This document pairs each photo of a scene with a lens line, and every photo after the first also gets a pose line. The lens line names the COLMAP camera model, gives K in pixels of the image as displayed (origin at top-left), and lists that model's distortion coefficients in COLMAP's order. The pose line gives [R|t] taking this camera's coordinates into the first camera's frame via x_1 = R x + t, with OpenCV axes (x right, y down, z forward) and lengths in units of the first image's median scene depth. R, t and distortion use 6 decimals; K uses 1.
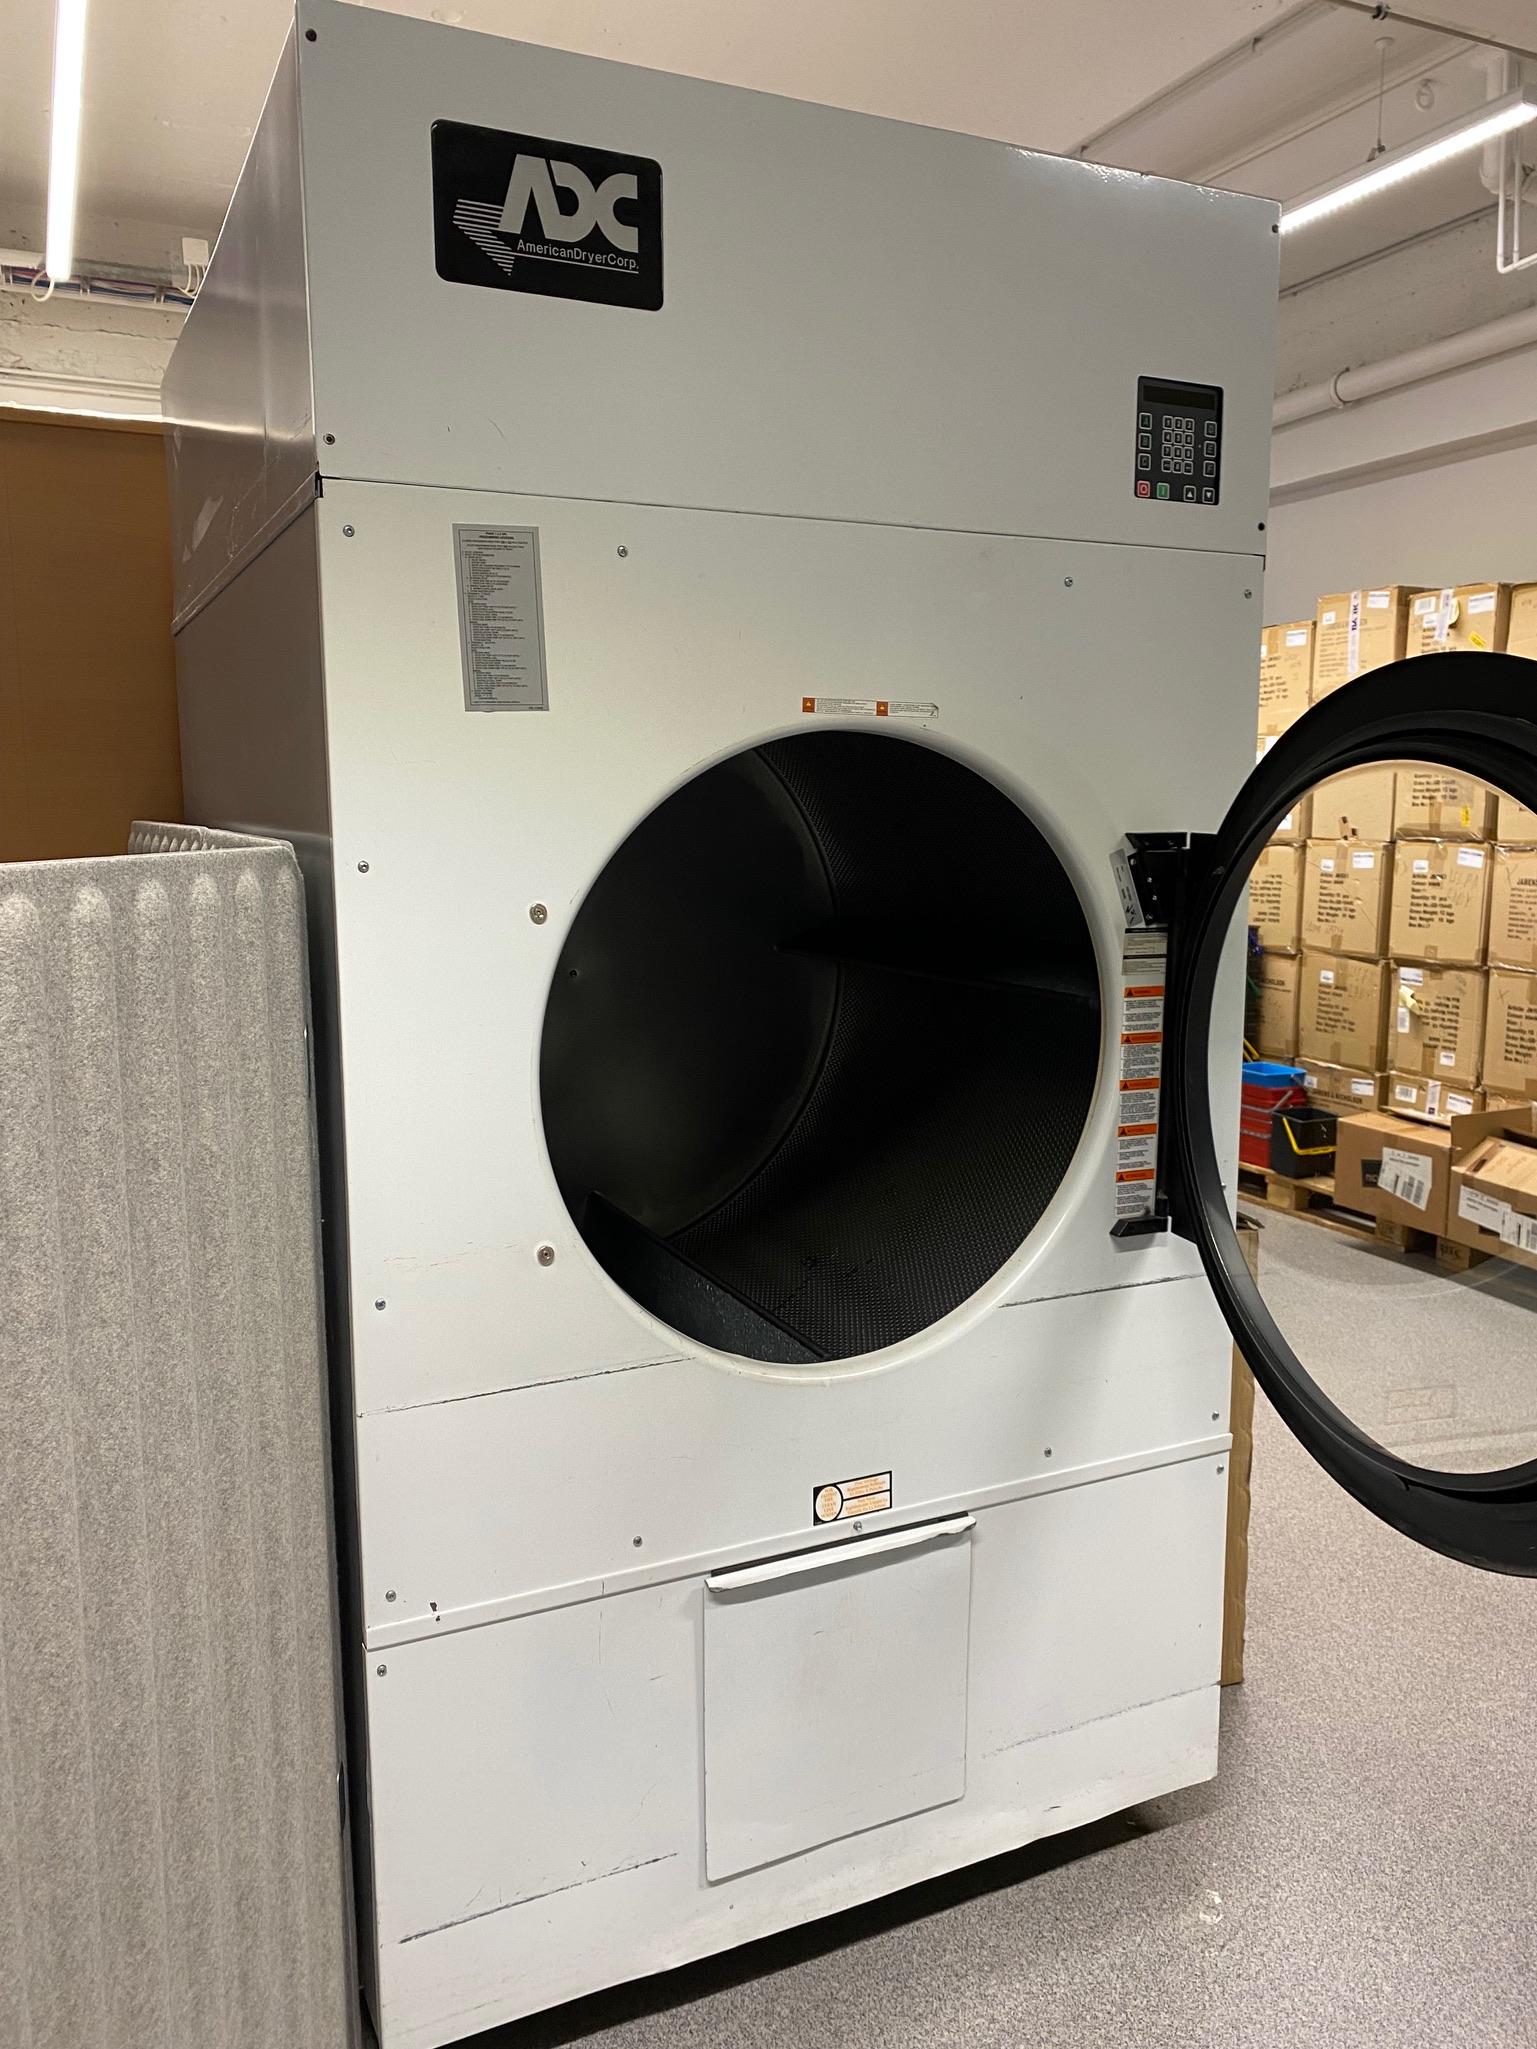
lens RADIAL K [[1570.1, 0, 773.6], [0, 1570.1, 992.3], [0, 0, 1]] dist [-0.002707, -0.003111]
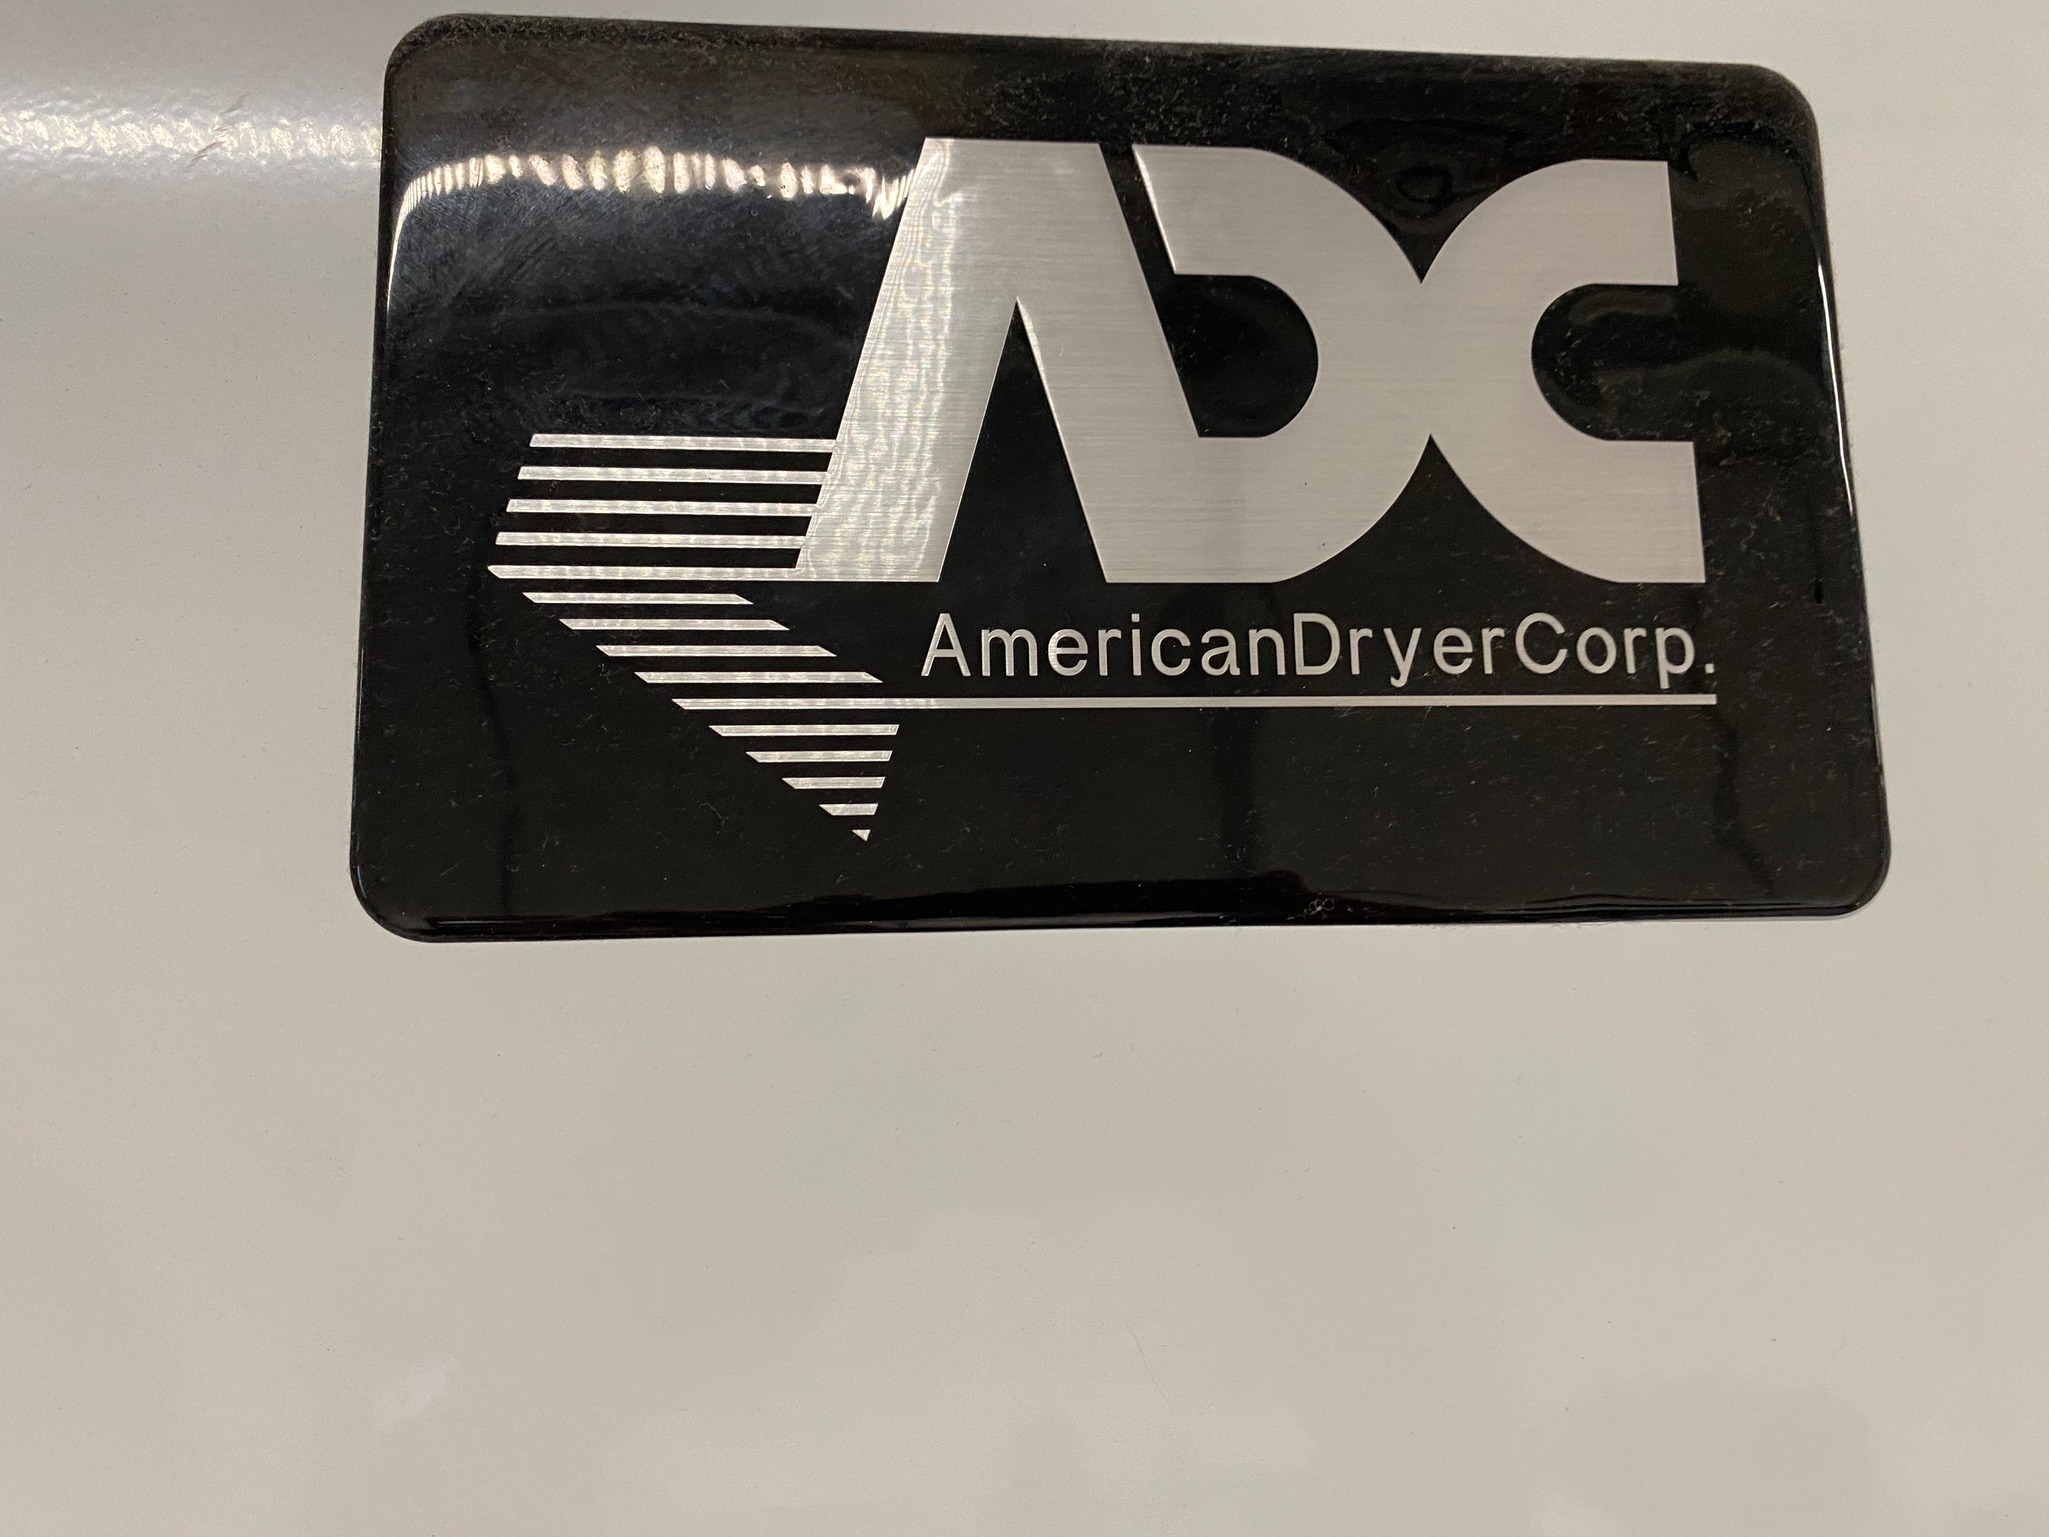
lens RADIAL K [[1494.4, 0, 1024.5], [0, 1494.4, 768.5], [0, 0, 1]] dist [0.067607, -0.140882]
pose [[0.925892, -0.074507, -0.370368, -0.095387], [-0.032468, 0.961039, -0.274500, -0.409079], [0.376390, 0.266183, 0.887399, 0.843346]]
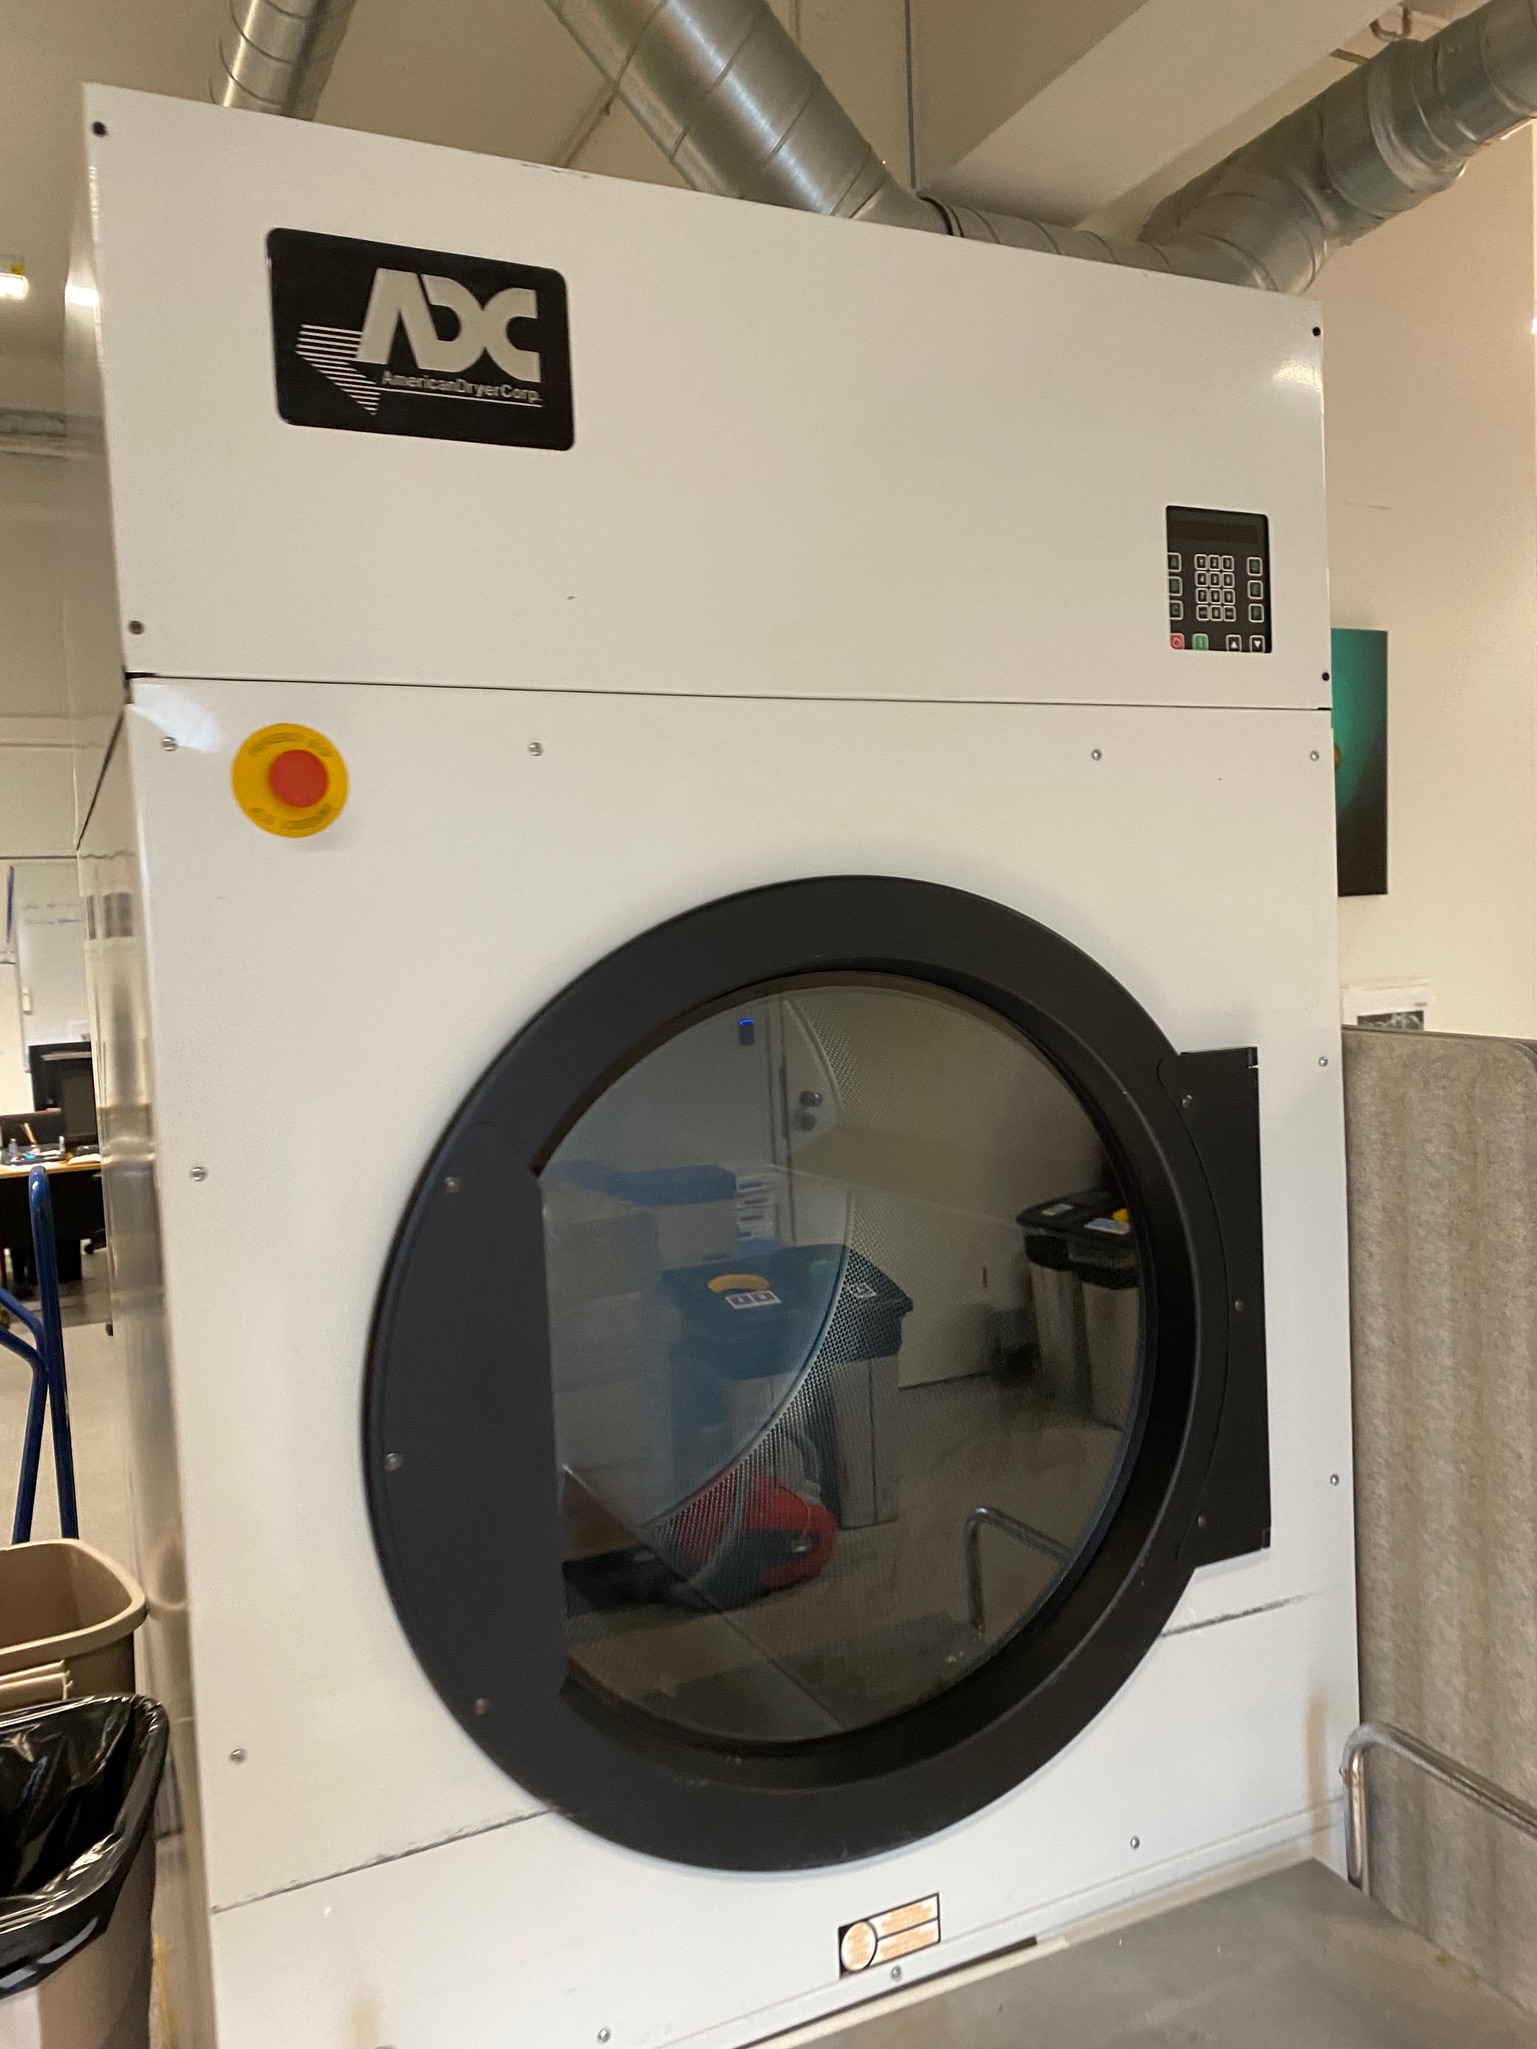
lens RADIAL K [[1442.5, 0, 768.5], [0, 1442.5, 1024.5], [0, 0, 1]] dist [-0.031926, 0.000169]
pose [[0.998536, -0.047374, -0.026125, 0.033935], [0.045338, 0.996253, -0.073648, -0.084983], [0.029516, 0.072356, 0.996942, 0.297104]]
